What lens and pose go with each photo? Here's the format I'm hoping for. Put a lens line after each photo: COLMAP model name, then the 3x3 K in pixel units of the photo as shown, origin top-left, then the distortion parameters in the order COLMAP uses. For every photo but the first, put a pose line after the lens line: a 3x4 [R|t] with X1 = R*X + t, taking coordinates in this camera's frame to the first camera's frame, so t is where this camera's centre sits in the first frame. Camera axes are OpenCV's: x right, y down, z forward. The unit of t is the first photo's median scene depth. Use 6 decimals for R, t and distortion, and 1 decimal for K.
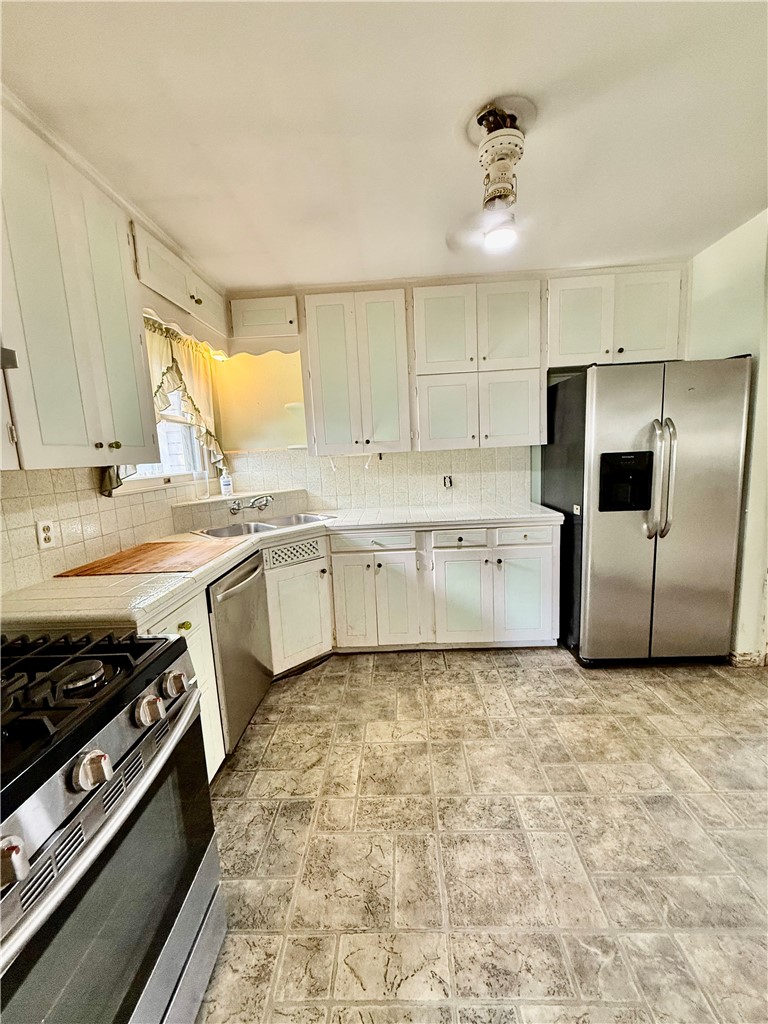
lens RADIAL K [[406.4, 0, 384.0], [0, 406.4, 512.0], [0, 0, 1]] dist [-0.000229, 0.000271]
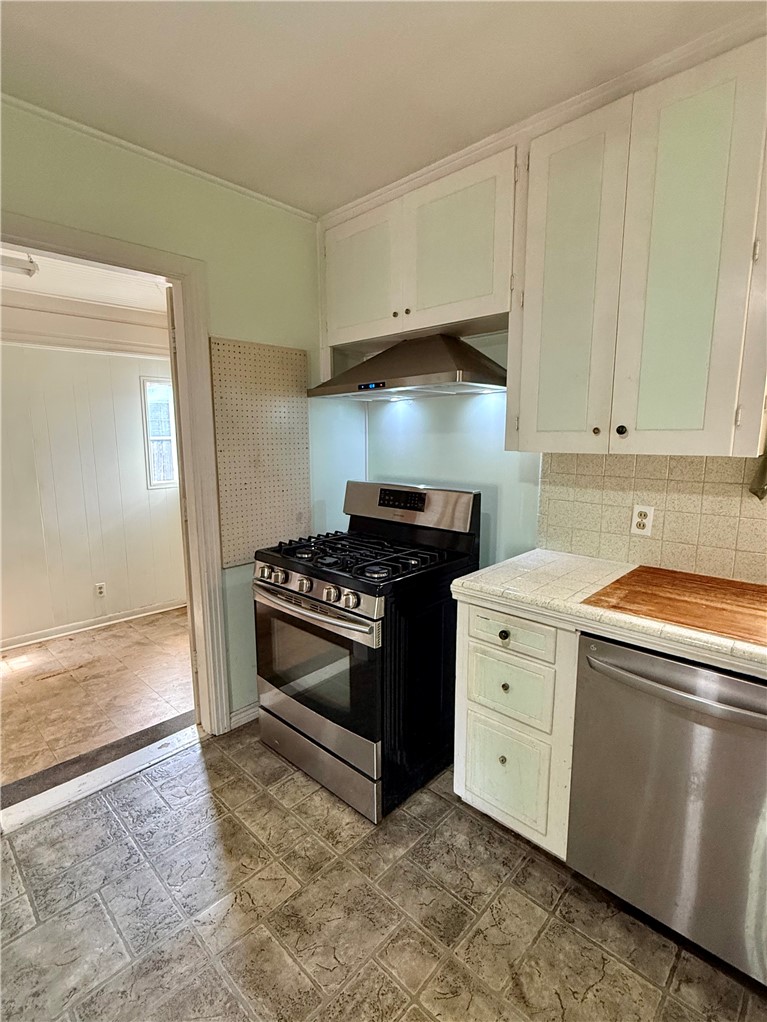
lens RADIAL K [[493.5, 0, 386.9], [0, 493.5, 512.2], [0, 0, 1]] dist [0.000062, 0.000118]
pose [[-0.656387, 0.171593, -0.734651, 0.327809], [-0.072005, 0.955095, 0.287417, -0.205587], [0.750980, 0.241555, -0.614557, 1.029907]]
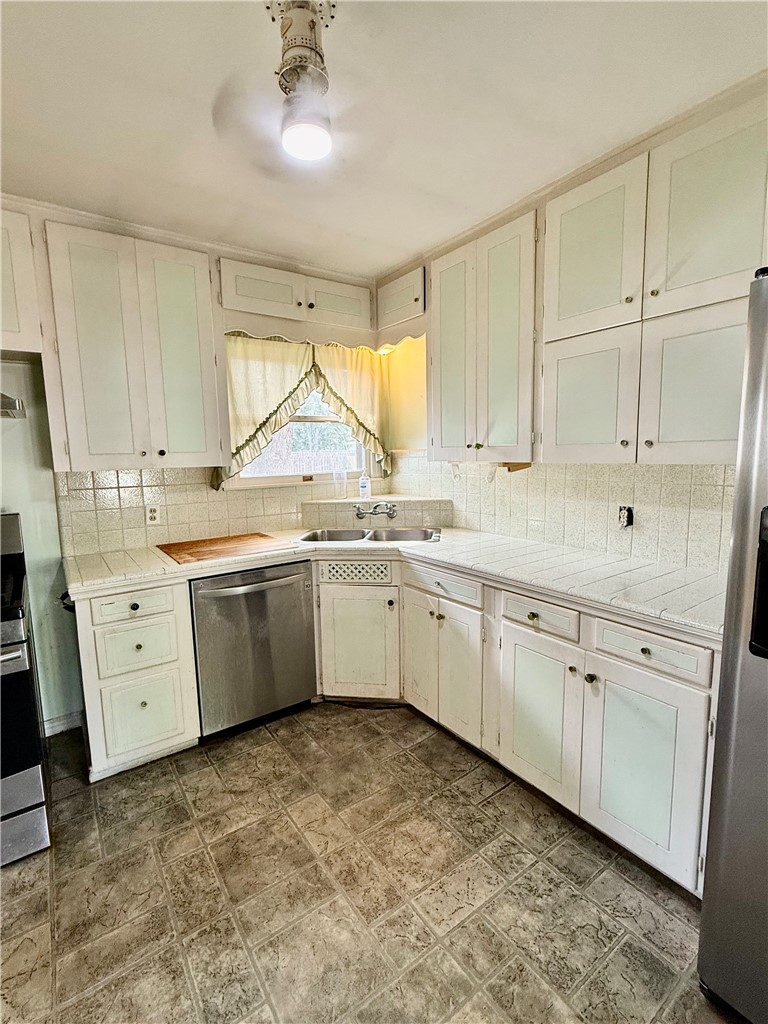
lens RADIAL K [[471.3, 0, 384.5], [0, 471.3, 513.2], [0, 0, 1]] dist [-0.000191, 0.000123]
pose [[0.614023, 0.139490, -0.776865, 0.738917], [-0.123001, 0.989145, 0.080388, -0.144611], [0.779645, 0.046195, 0.624515, 0.502566]]
